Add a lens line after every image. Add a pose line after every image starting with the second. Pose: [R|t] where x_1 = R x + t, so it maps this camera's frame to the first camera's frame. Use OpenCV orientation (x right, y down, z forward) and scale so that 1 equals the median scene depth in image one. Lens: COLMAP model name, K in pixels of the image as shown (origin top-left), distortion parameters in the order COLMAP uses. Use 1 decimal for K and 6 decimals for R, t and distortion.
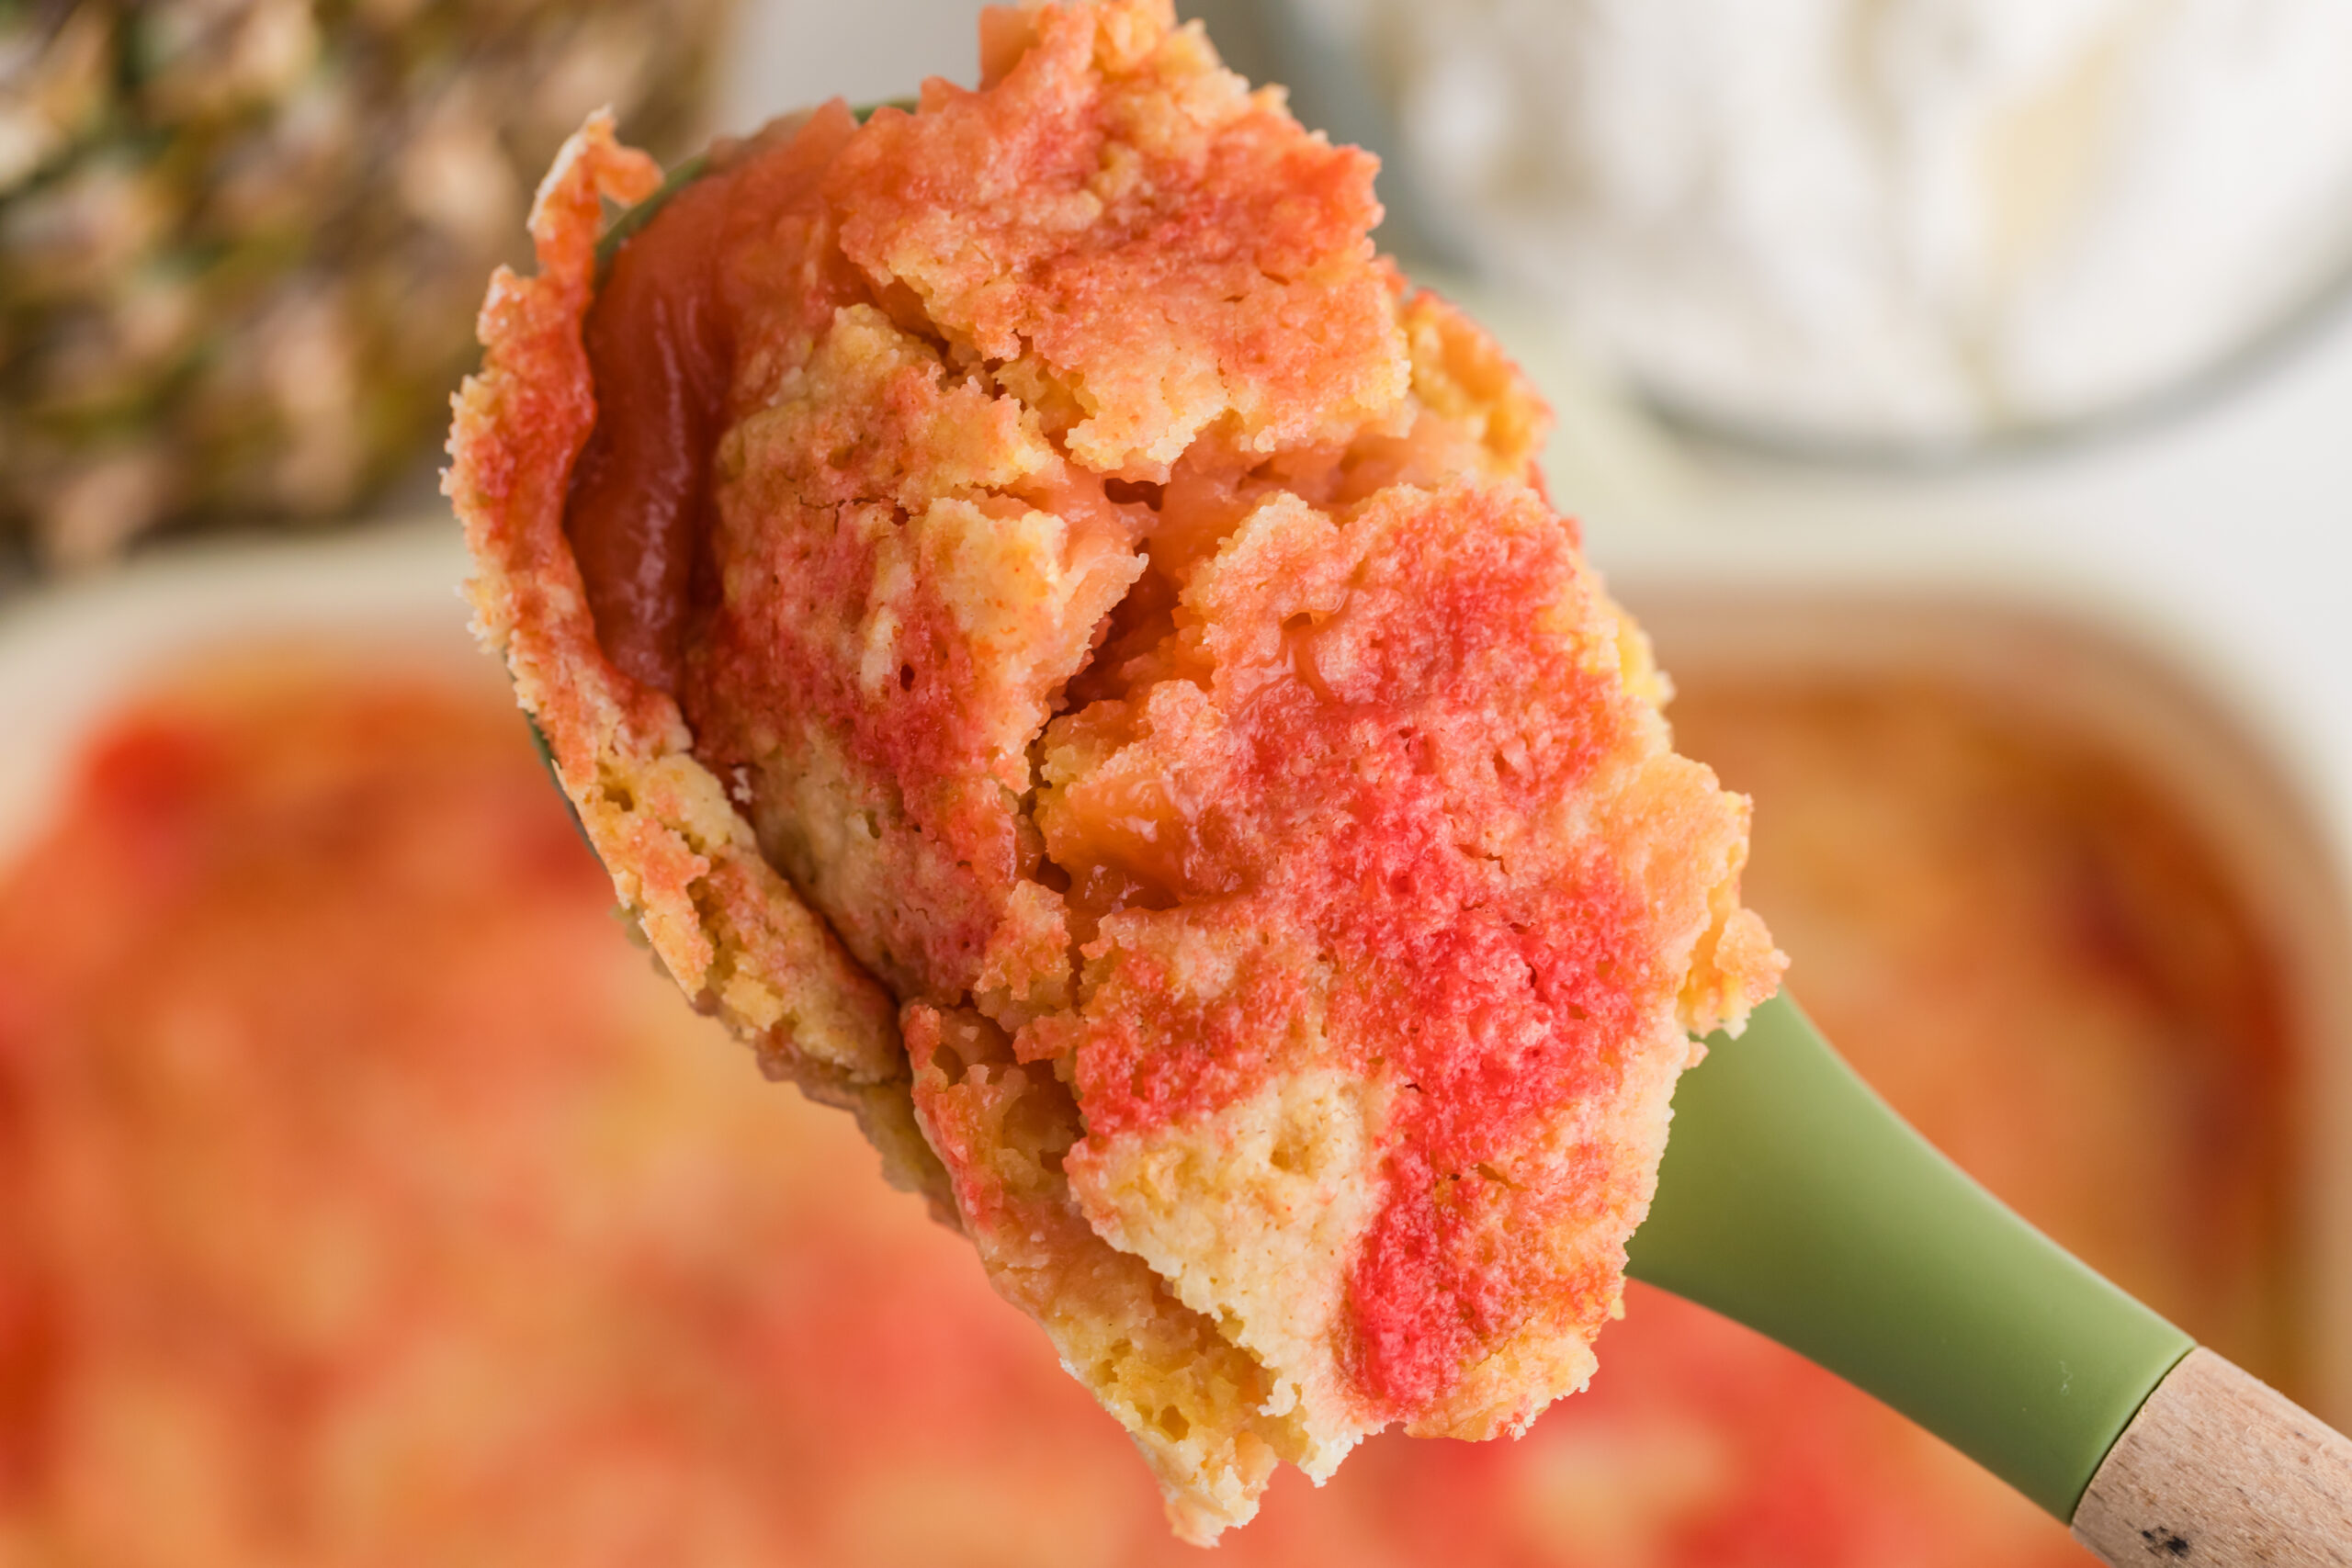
lens RADIAL K [[8169.1, 0, 1174.0], [0, 8169.1, 781.6], [0, 0, 1]] dist [0.035339, -0.220267]
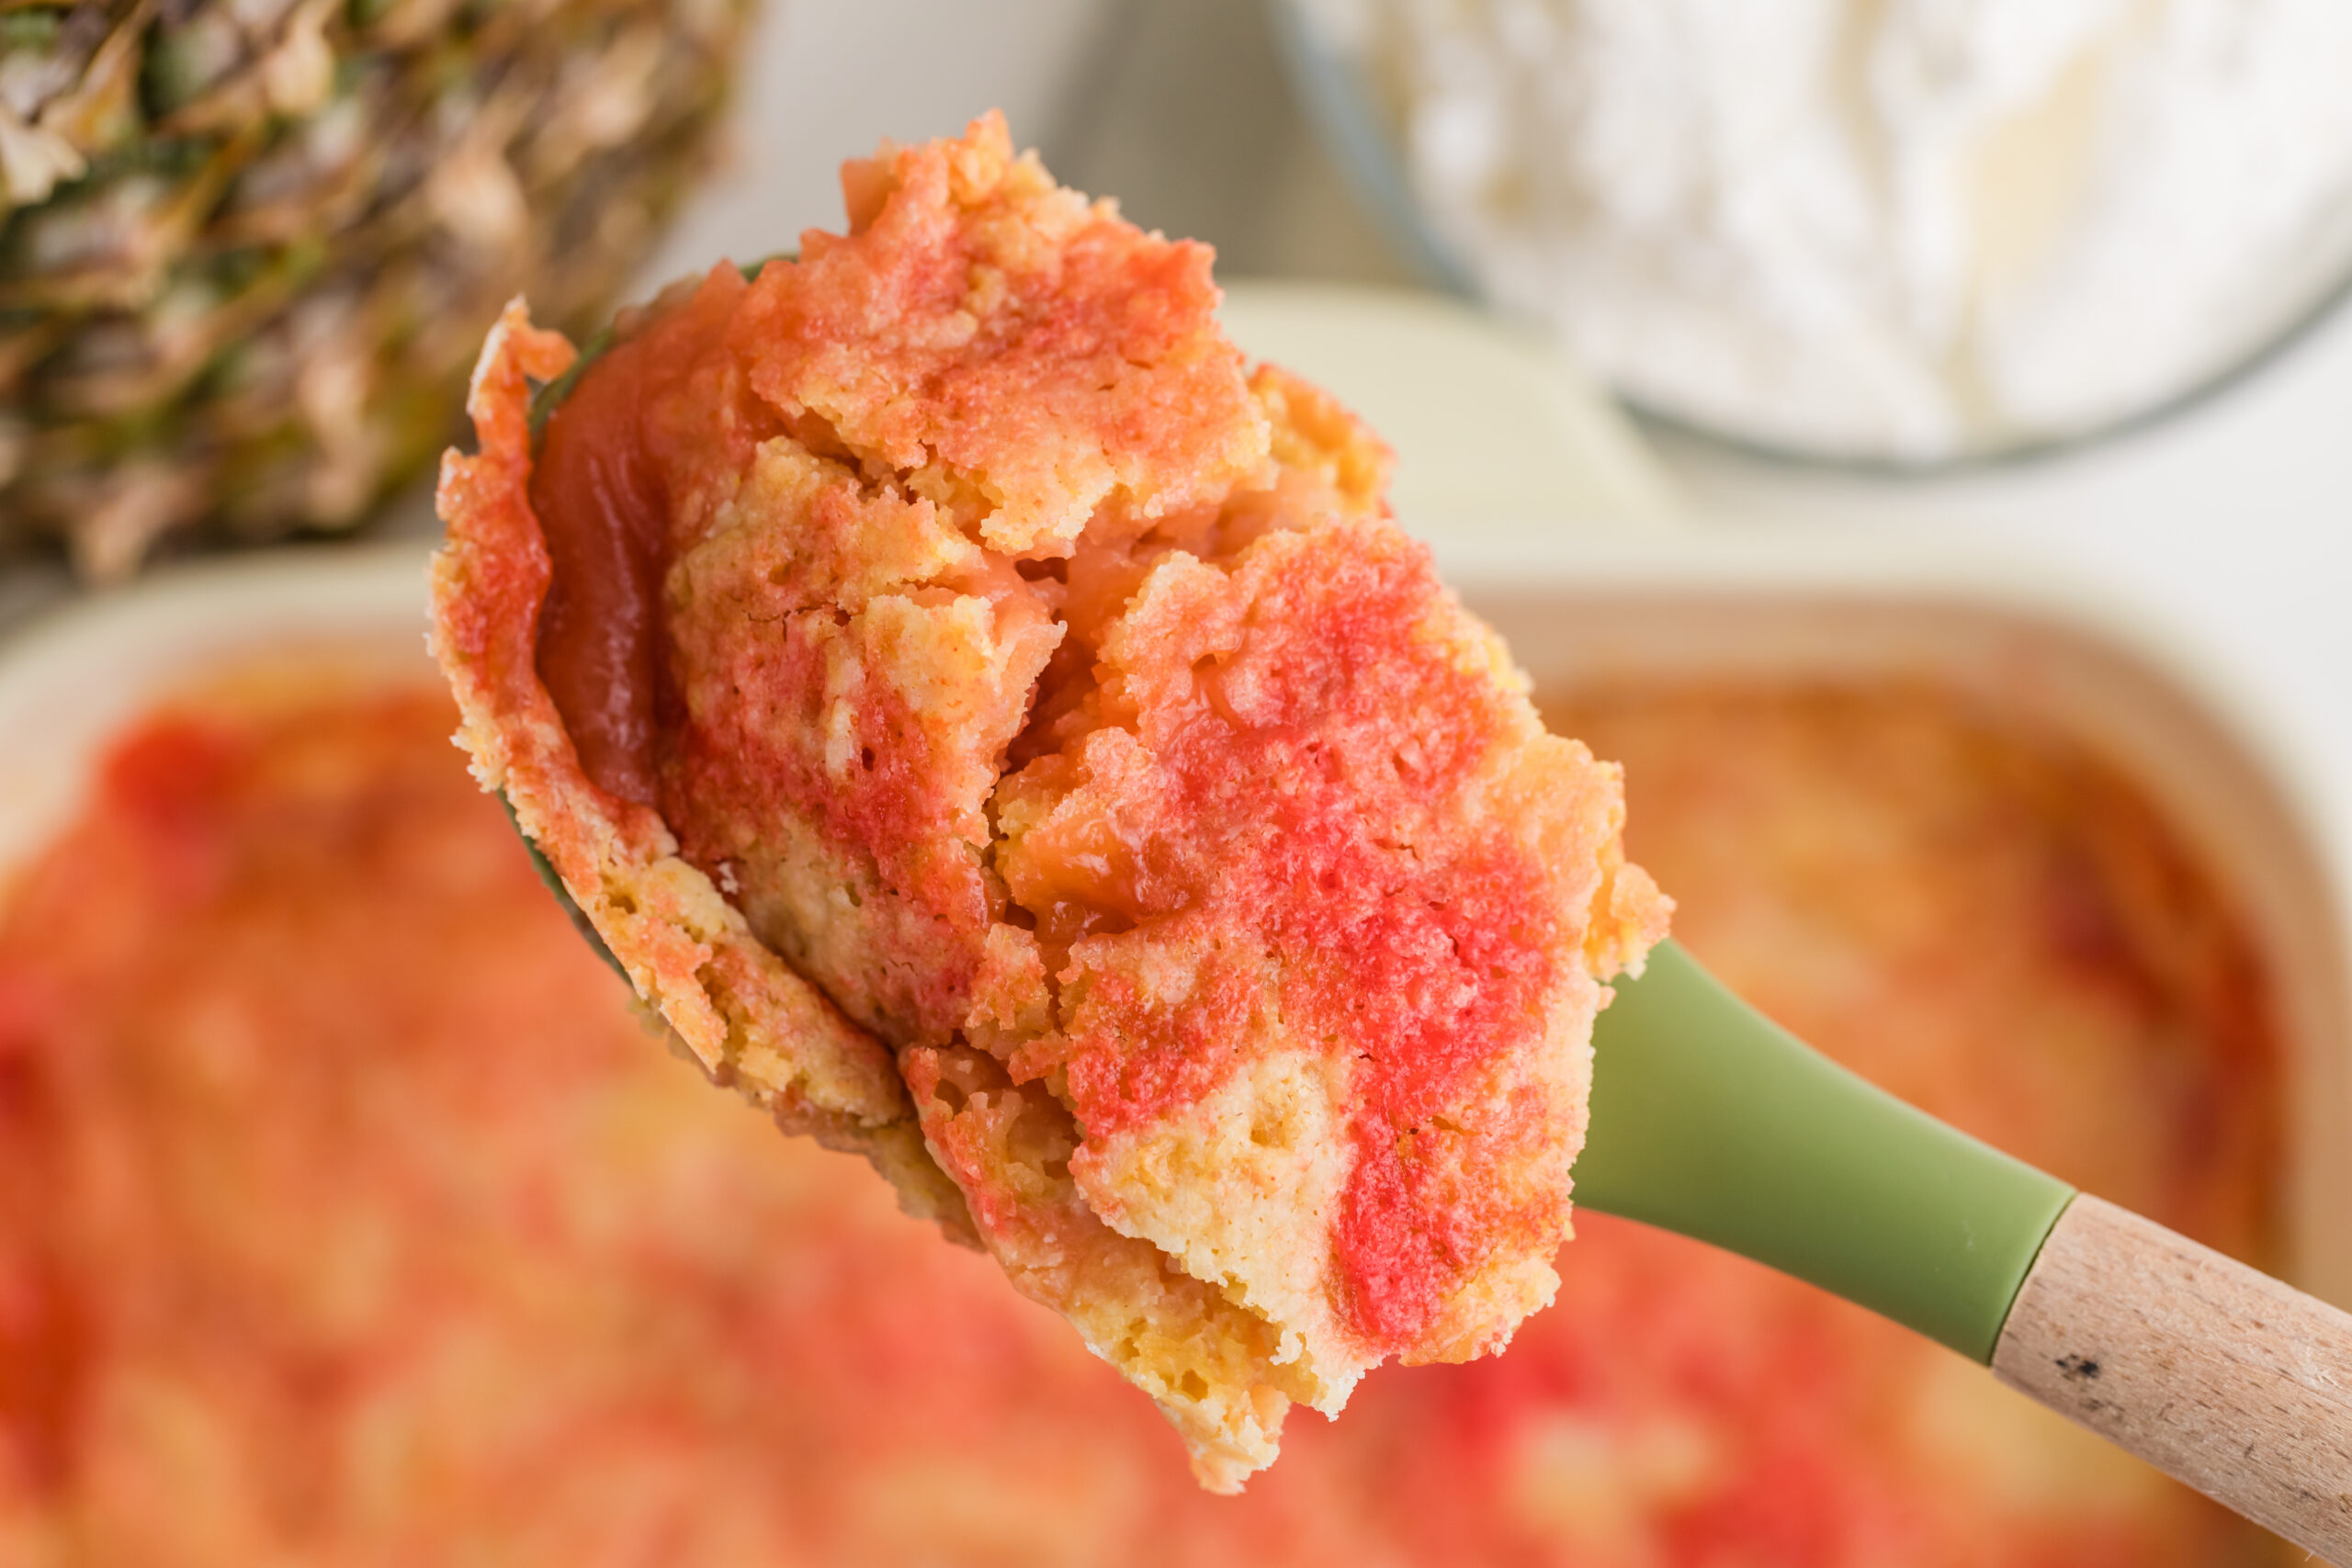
lens RADIAL K [[8169.1, 0, 1174.0], [0, 8169.1, 781.6], [0, 0, 1]] dist [0.035339, -0.220267]
pose [[0.989453, -0.136768, 0.047715, -0.044798], [0.137785, 0.990286, -0.018689, 0.016971], [-0.044695, 0.025066, 0.998686, -0.121999]]
